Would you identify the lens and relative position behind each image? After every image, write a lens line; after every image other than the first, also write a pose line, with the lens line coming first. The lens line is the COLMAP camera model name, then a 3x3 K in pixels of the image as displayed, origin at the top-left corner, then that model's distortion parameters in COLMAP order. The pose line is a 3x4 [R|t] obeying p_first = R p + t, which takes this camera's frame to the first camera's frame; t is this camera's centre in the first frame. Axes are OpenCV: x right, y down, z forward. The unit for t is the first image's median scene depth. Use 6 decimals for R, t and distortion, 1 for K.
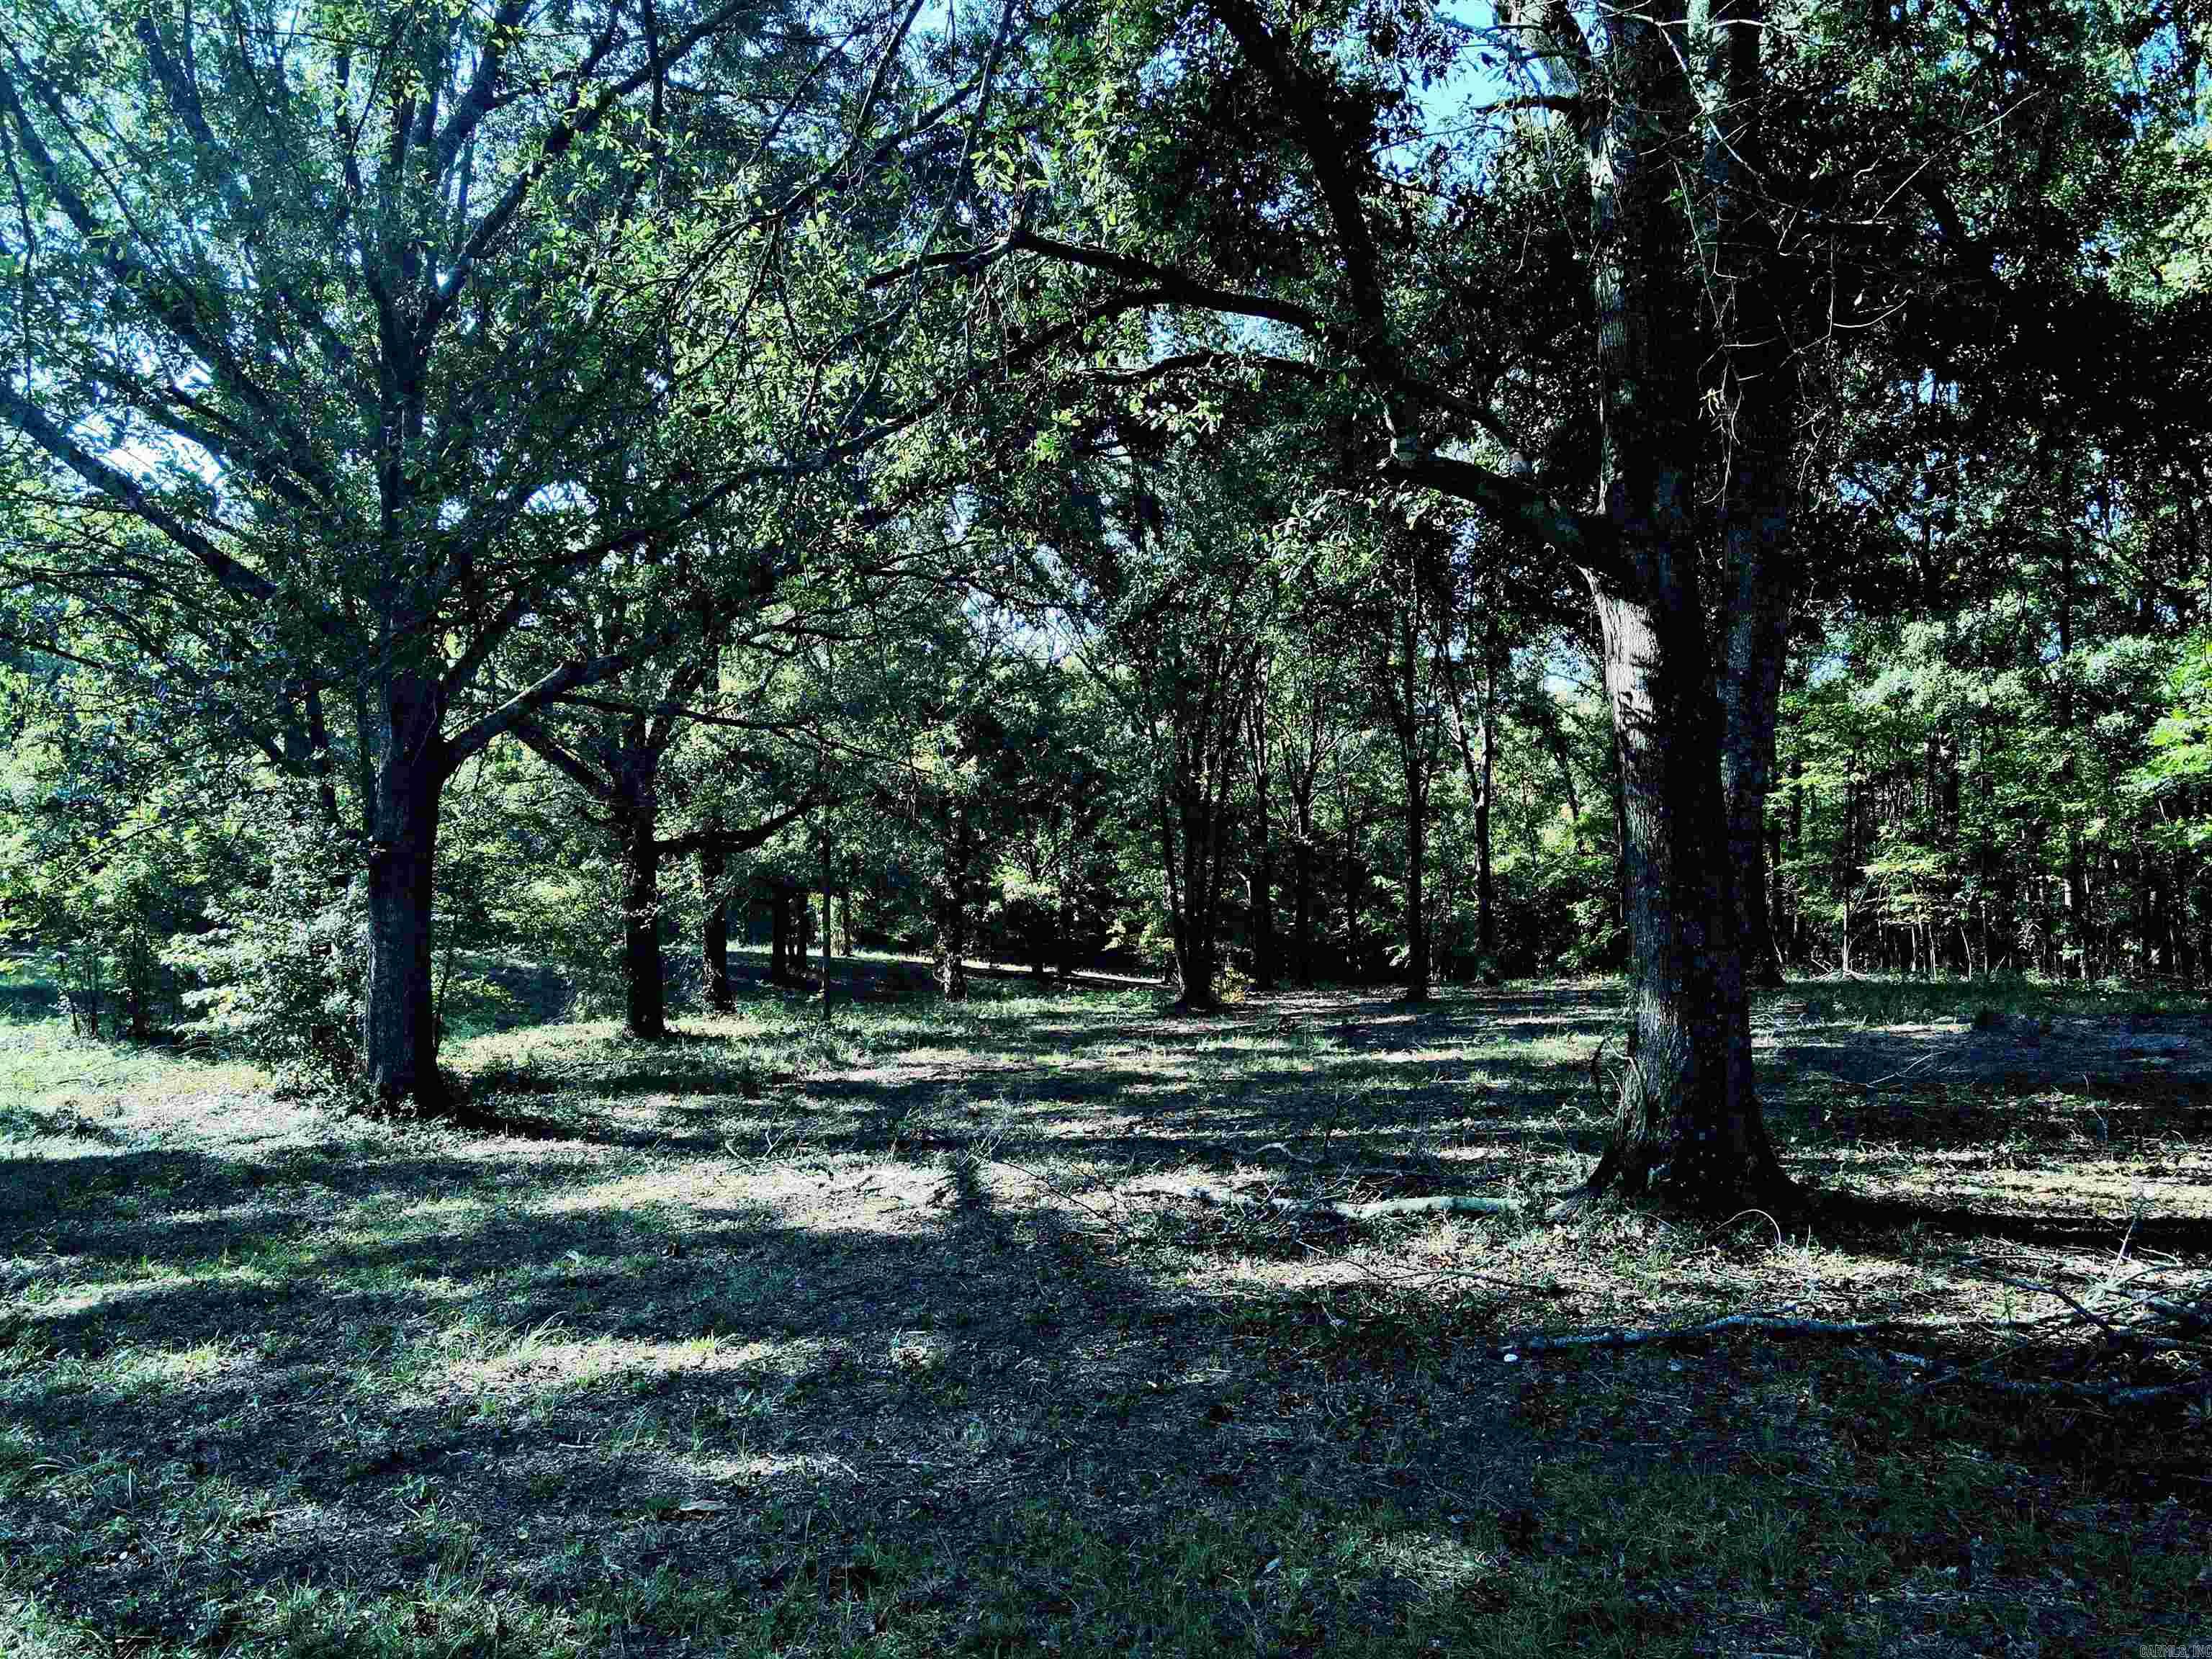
lens RADIAL K [[1624.0, 0, 1115.6], [0, 1624.0, 827.2], [0, 0, 1]] dist [0.009011, 0.011922]
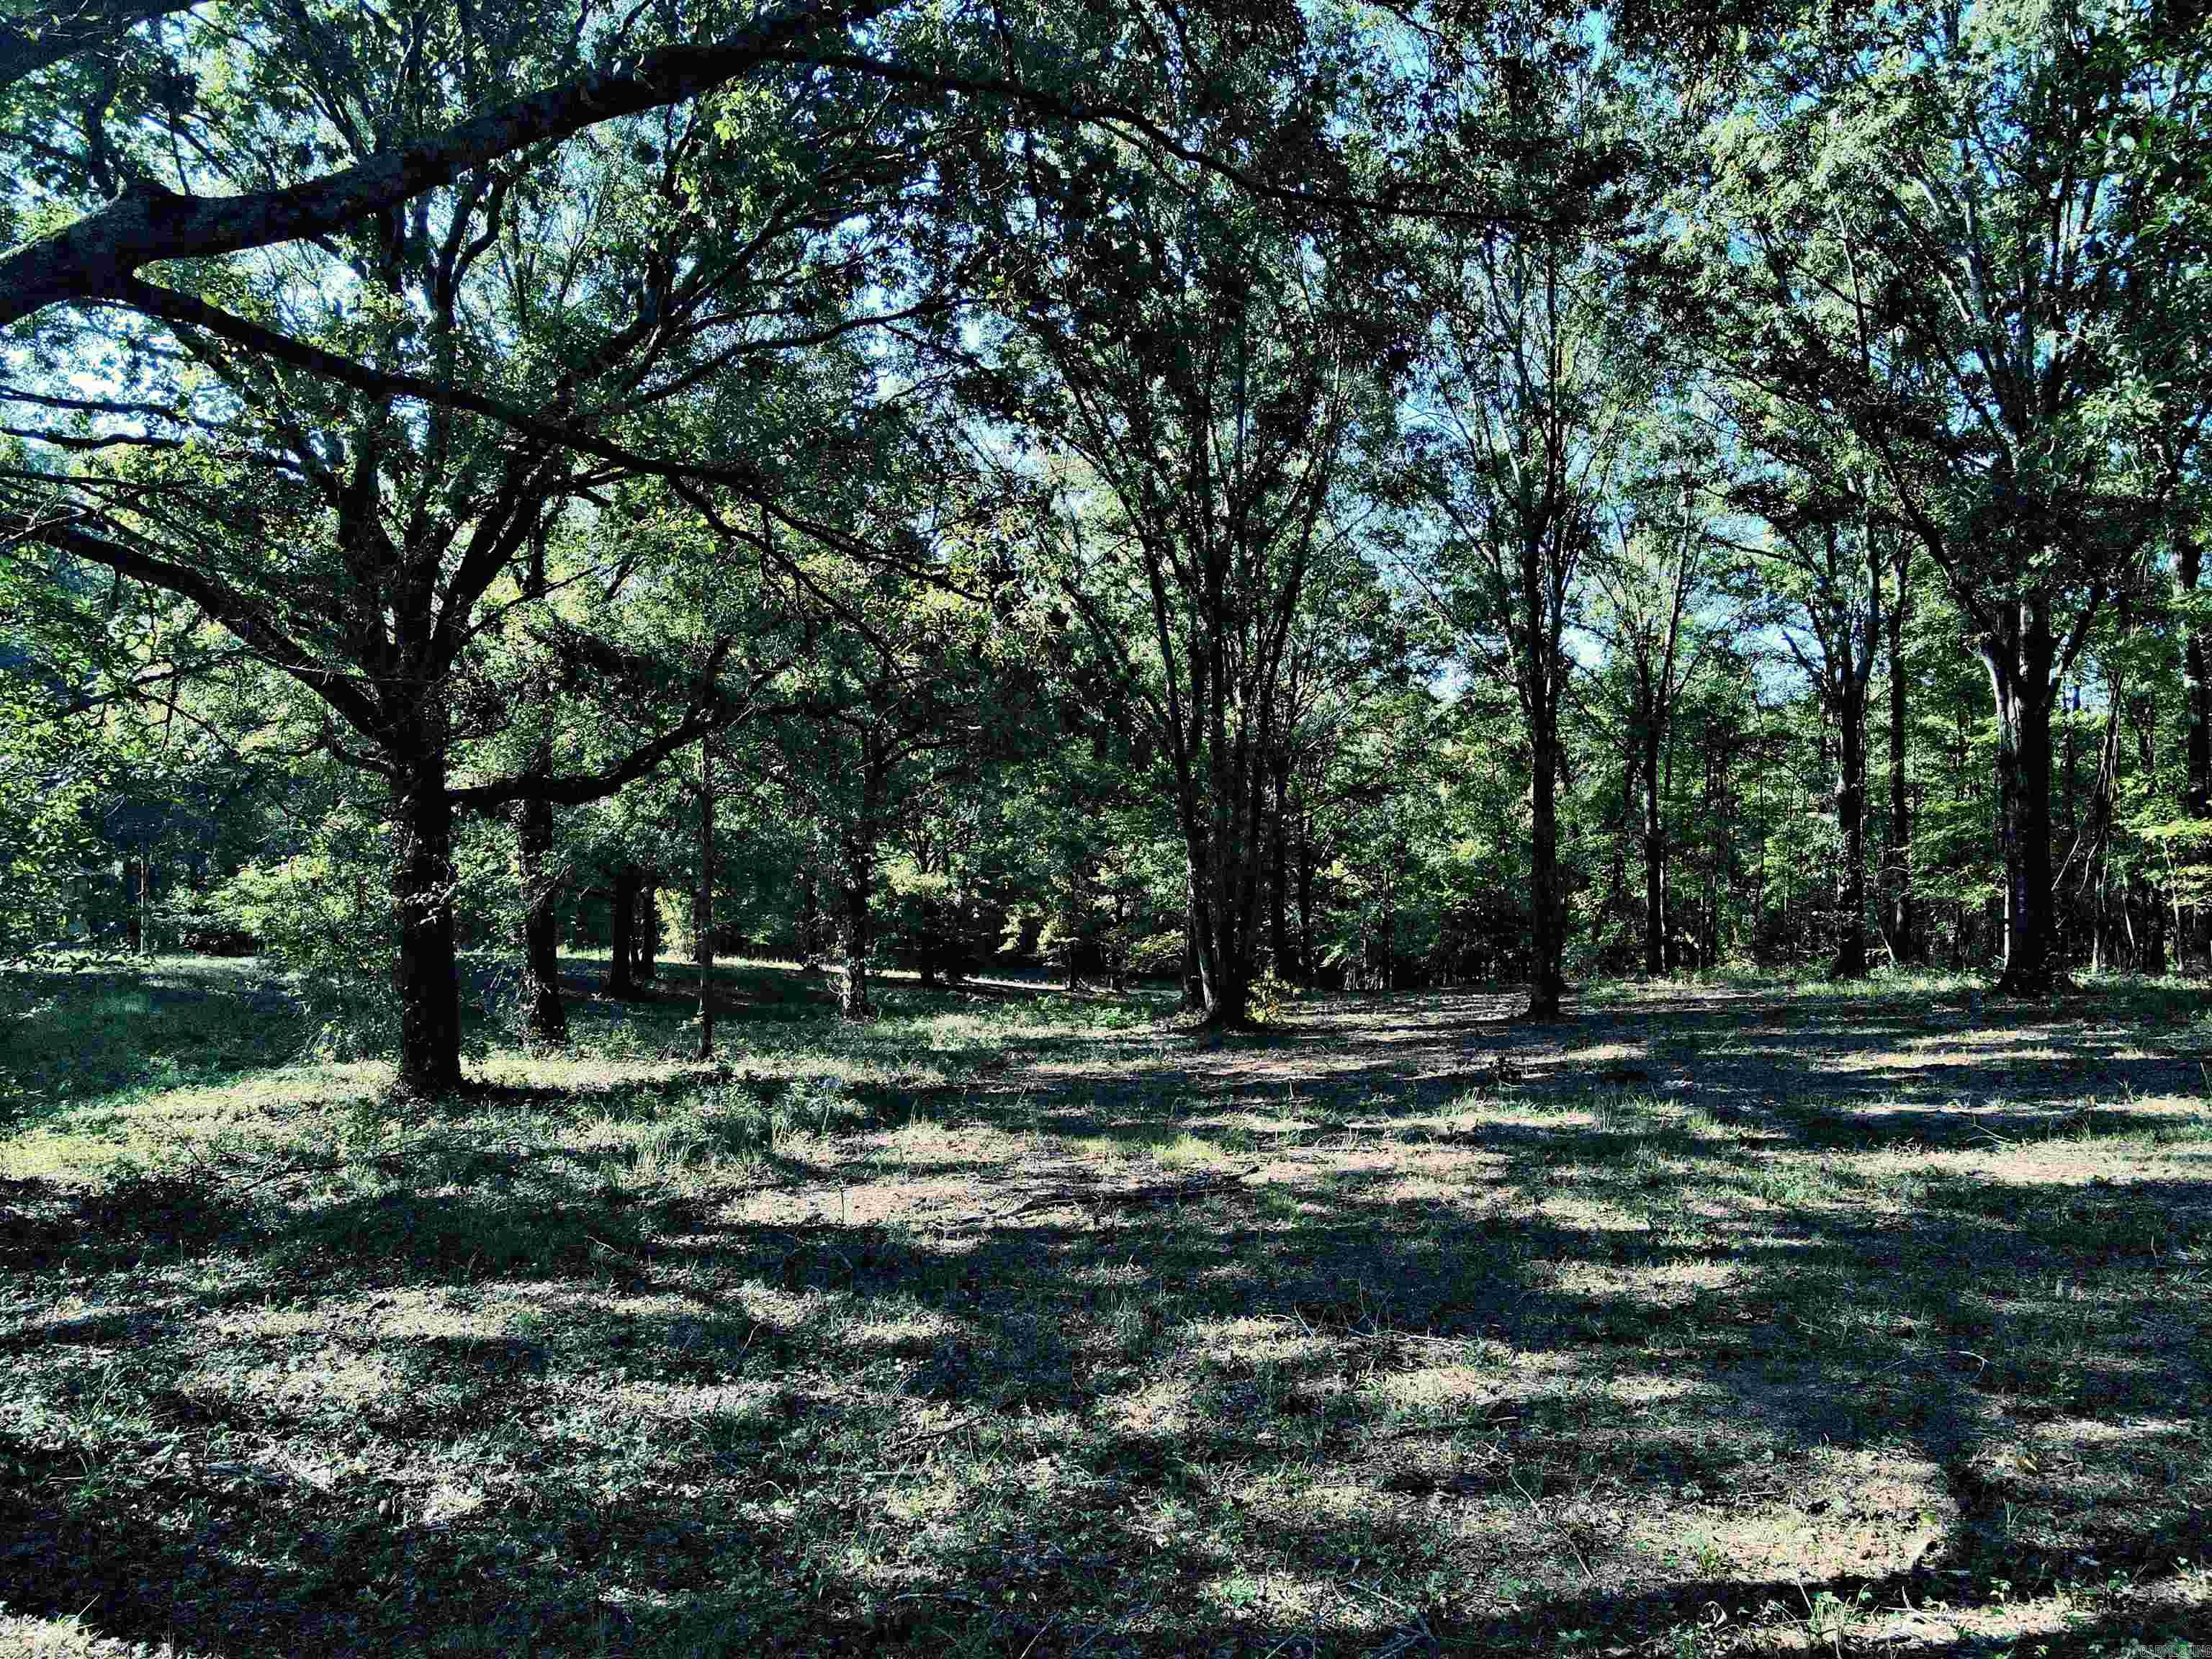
lens RADIAL K [[1624.0, 0, 1114.6], [0, 1624.0, 815.5], [0, 0, 1]] dist [0.009011, 0.011922]
pose [[0.995007, -0.001164, 0.099802, -0.063356], [0.002011, 0.999963, -0.008383, 0.019030], [-0.099788, 0.008541, 0.994972, 0.250269]]
